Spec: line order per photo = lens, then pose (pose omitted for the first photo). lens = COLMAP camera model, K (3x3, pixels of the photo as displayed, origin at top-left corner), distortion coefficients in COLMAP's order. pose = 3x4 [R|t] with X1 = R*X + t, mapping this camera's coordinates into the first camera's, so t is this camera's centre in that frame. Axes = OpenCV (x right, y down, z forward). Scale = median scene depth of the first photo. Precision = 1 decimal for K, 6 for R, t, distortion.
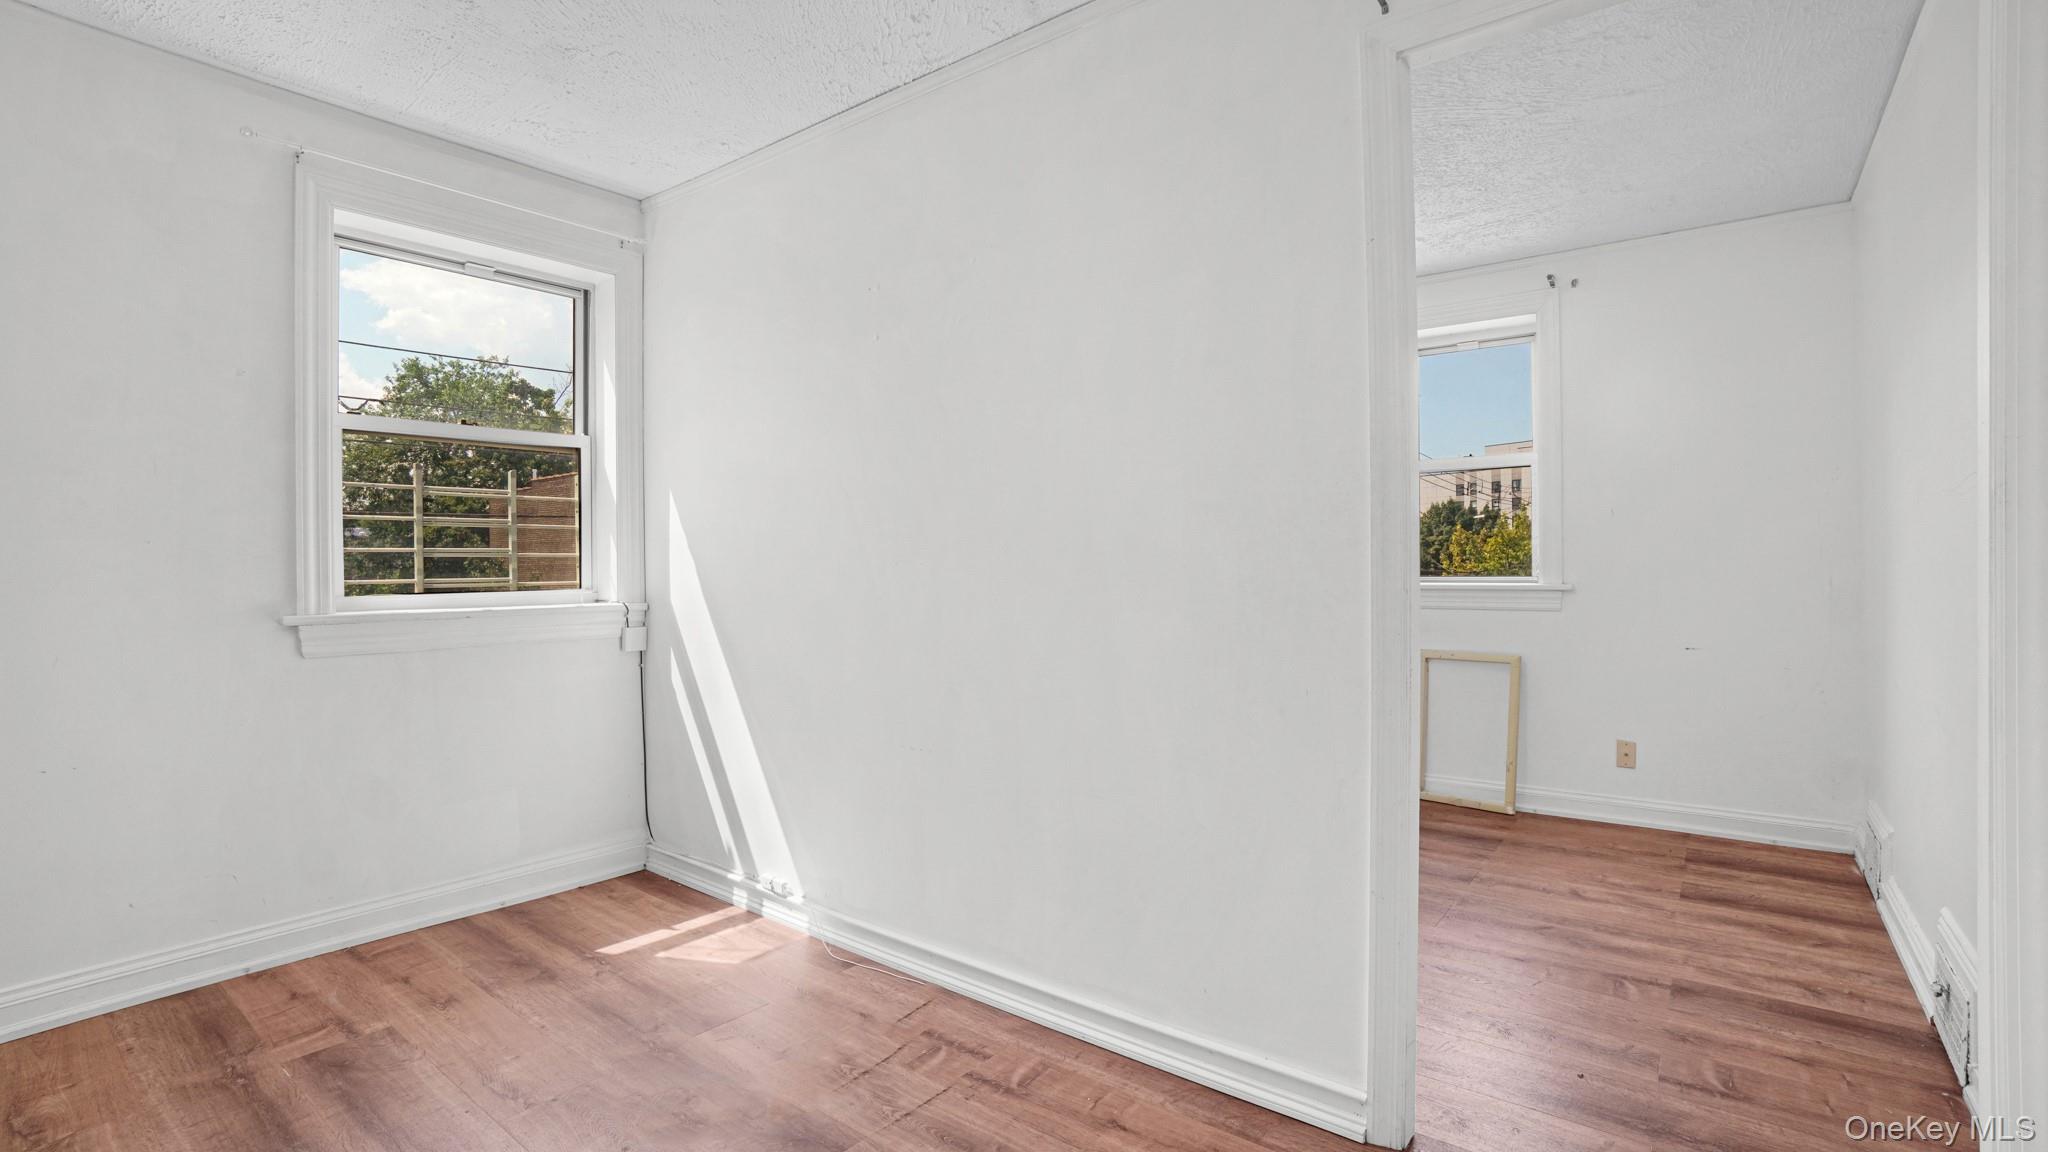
lens RADIAL K [[940.2, 0, 1027.5], [0, 940.2, 571.0], [0, 0, 1]] dist [0.001473, 0.000945]
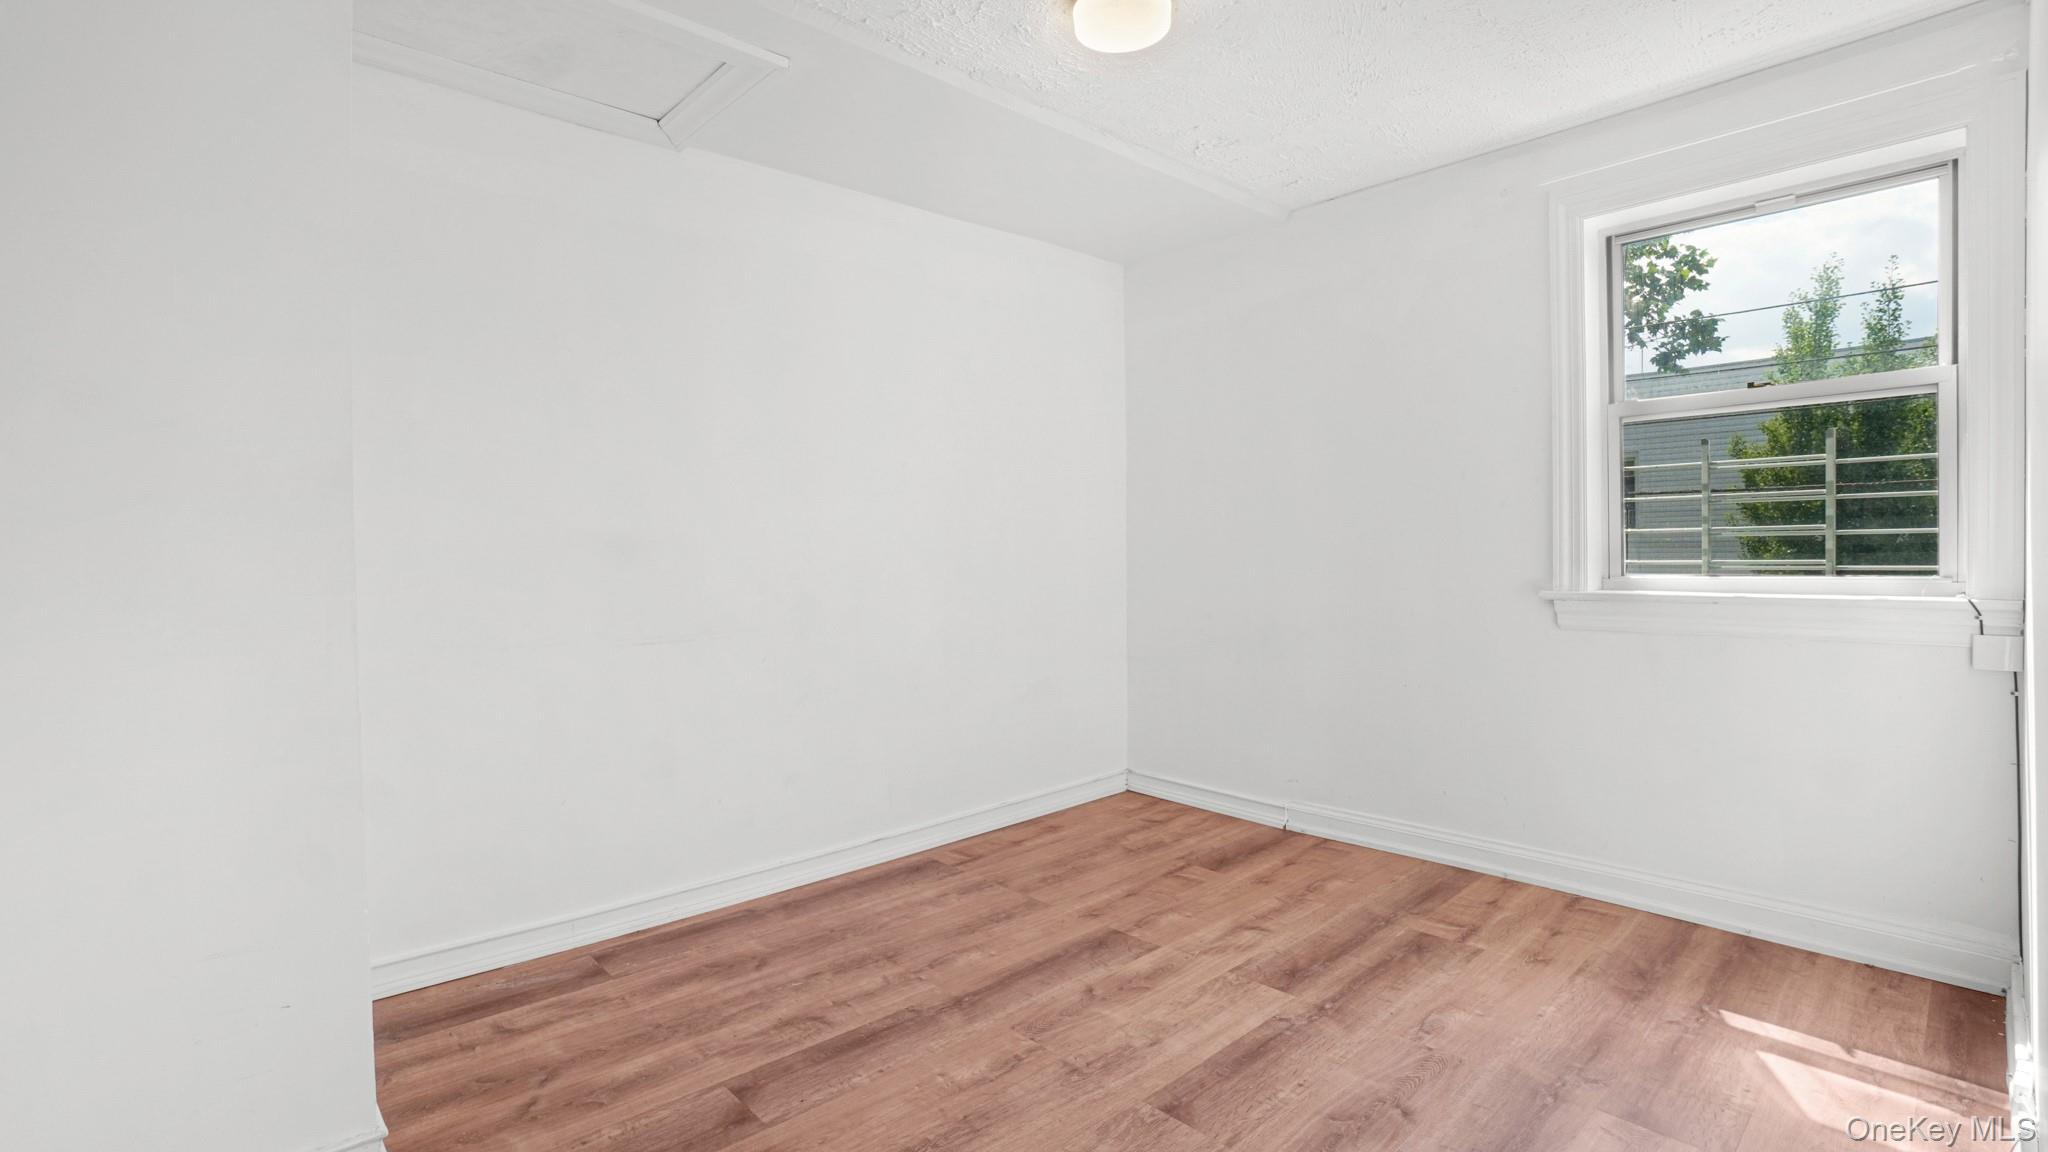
lens RADIAL K [[940.2, 0, 1022.8], [0, 940.2, 569.0], [0, 0, 1]] dist [0.001473, 0.000945]
pose [[-0.134839, 0.021669, -0.990631, 0.427499], [0.003201, 0.999765, 0.021433, -0.005838], [0.990862, -0.000281, -0.134877, 0.485897]]
